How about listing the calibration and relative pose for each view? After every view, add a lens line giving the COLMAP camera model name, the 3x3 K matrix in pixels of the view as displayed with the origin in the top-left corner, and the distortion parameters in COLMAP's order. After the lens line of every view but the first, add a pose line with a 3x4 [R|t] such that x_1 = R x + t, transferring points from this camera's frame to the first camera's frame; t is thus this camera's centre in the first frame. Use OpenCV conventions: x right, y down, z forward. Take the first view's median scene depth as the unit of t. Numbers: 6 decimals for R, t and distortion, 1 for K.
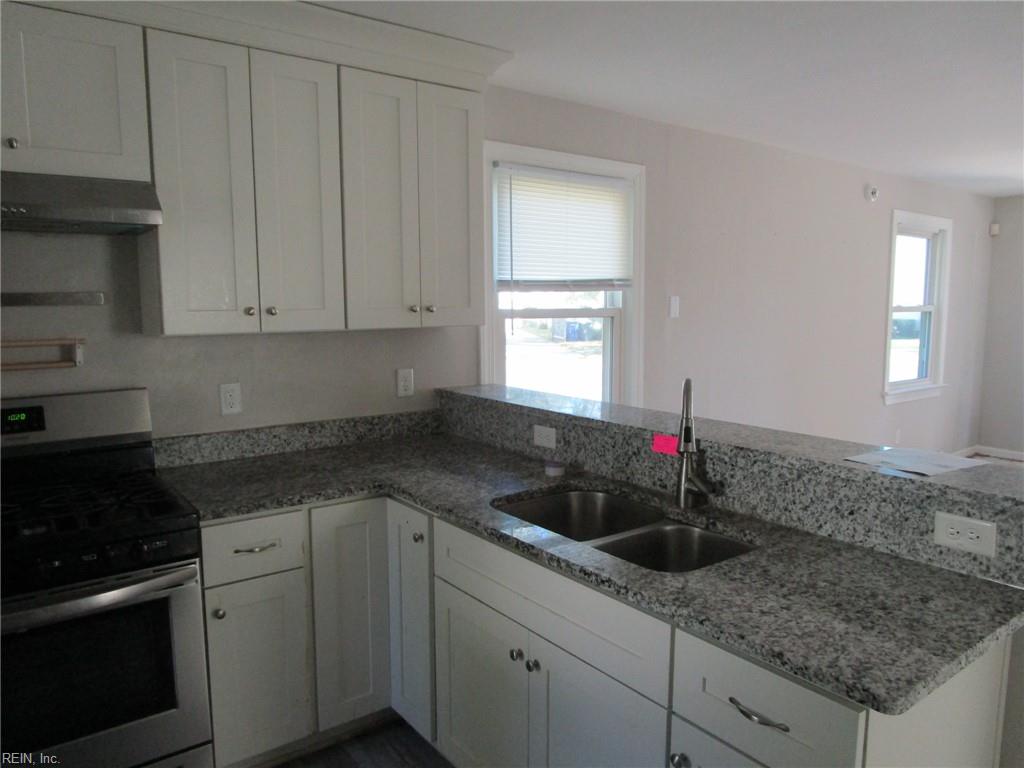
lens RADIAL K [[727.7, 0, 513.2], [0, 727.7, 381.1], [0, 0, 1]] dist [-0.028852, 0.011447]
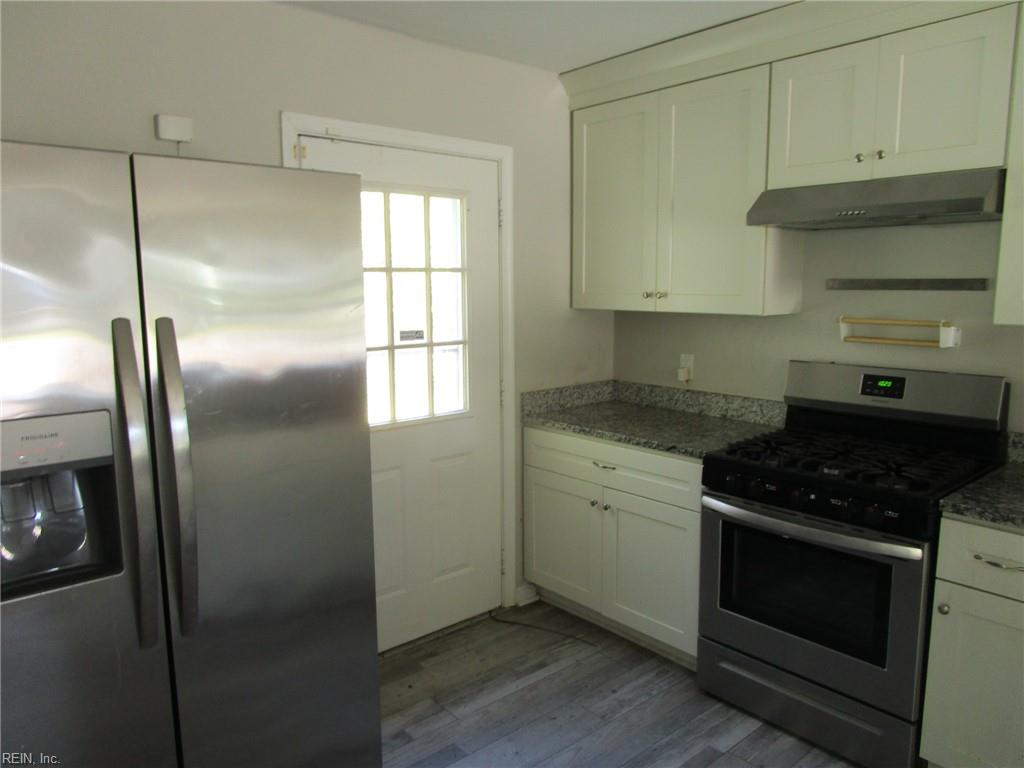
lens RADIAL K [[727.7, 0, 519.3], [0, 727.7, 385.9], [0, 0, 1]] dist [-0.028852, 0.011447]
pose [[0.083668, 0.147176, -0.985565, 0.418935], [-0.112791, 0.984076, 0.137378, -0.040843], [0.990090, 0.099669, 0.098936, 0.271803]]
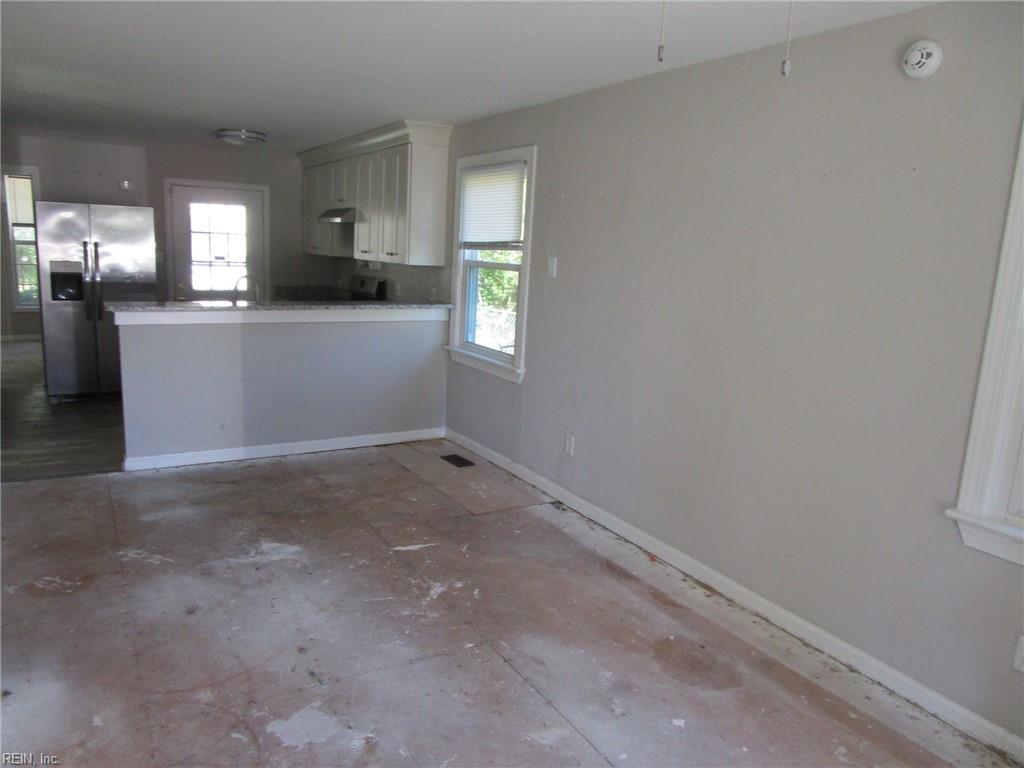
lens RADIAL K [[727.7, 0, 511.1], [0, 727.7, 387.3], [0, 0, 1]] dist [-0.028852, 0.011447]
pose [[-0.110869, 0.192069, -0.975099, 2.395061], [-0.167920, 0.963421, 0.208861, -0.285597], [0.979546, 0.186895, -0.074561, 1.904229]]
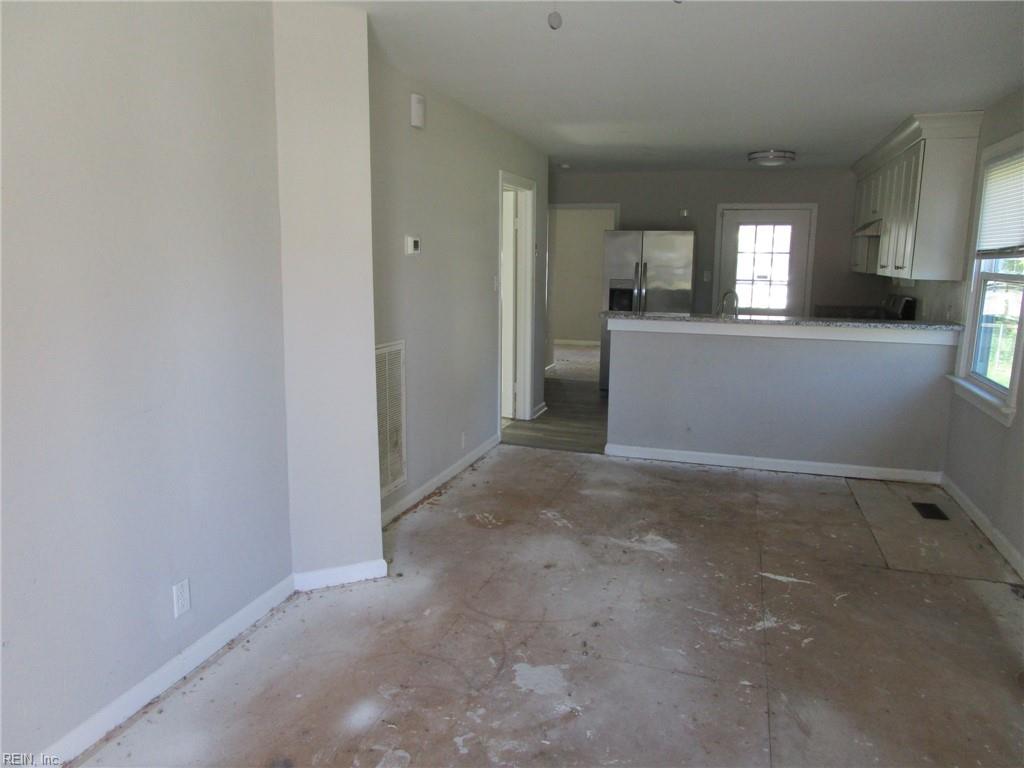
lens RADIAL K [[727.7, 0, 508.8], [0, 727.7, 385.6], [0, 0, 1]] dist [-0.028852, 0.011447]
pose [[-0.814065, 0.101919, -0.571761, 2.178949], [-0.077664, 0.956536, 0.281084, -0.318632], [0.575557, 0.273225, -0.770767, 2.343294]]
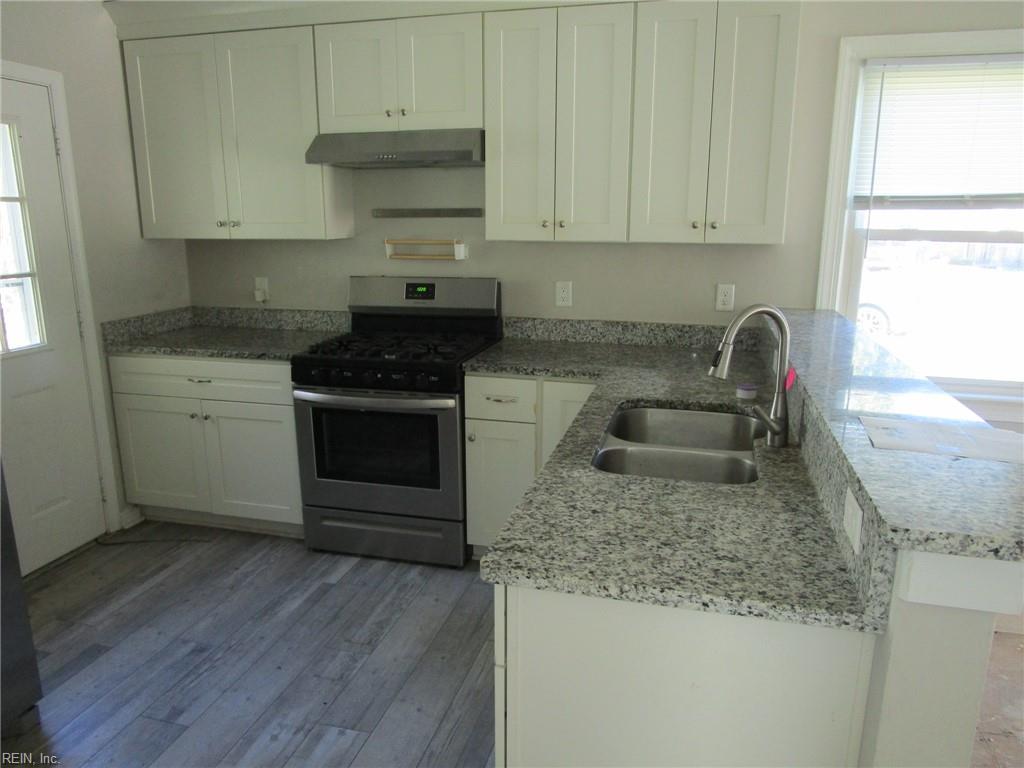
lens RADIAL K [[727.7, 0, 509.6], [0, 727.7, 384.8], [0, 0, 1]] dist [-0.028852, 0.011447]
pose [[0.621795, 0.183923, -0.761278, 0.646510], [-0.093656, 0.982521, 0.160878, -0.017994], [0.777560, -0.028735, 0.628152, 0.140624]]
